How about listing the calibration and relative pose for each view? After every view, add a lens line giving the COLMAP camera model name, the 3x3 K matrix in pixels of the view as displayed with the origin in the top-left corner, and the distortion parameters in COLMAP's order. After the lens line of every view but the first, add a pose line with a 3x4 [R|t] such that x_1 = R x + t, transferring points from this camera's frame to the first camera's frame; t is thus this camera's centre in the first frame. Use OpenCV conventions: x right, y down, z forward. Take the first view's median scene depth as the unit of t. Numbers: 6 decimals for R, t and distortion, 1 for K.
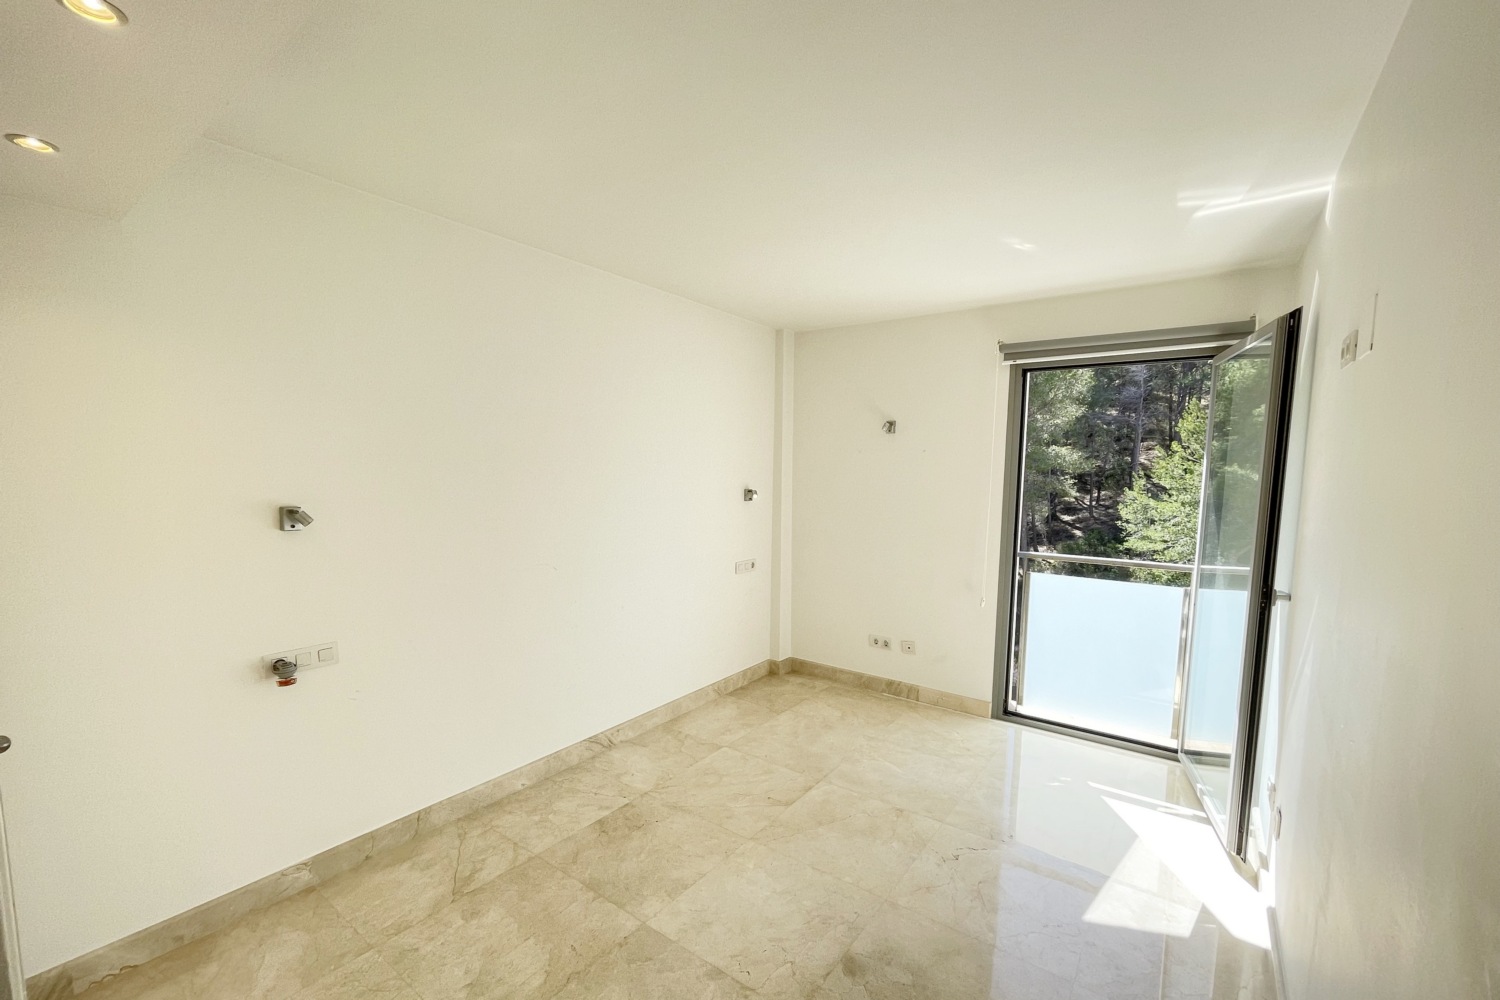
lens RADIAL K [[608.1, 0, 748.0], [0, 608.1, 508.0], [0, 0, 1]] dist [0.000176, 0.001412]
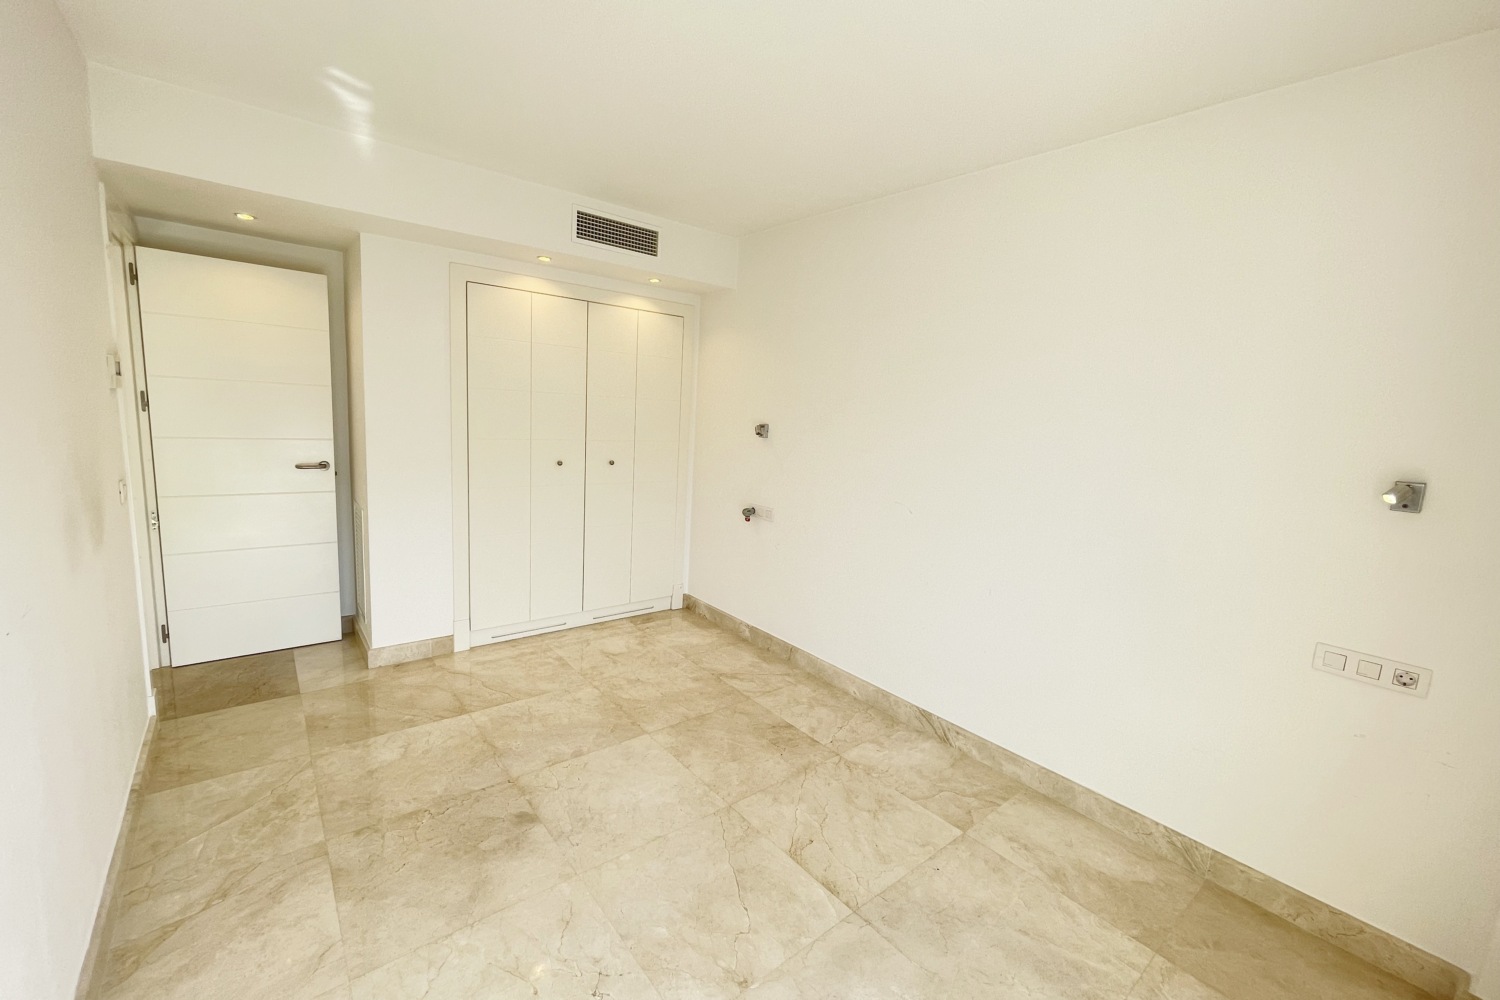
lens RADIAL K [[608.1, 0, 747.2], [0, 608.1, 499.3], [0, 0, 1]] dist [0.000176, 0.001412]
pose [[-0.229704, 0.125506, -0.965134, 0.736048], [-0.129539, 0.978885, 0.158124, -0.041834], [0.964601, 0.161344, -0.208596, 1.035490]]
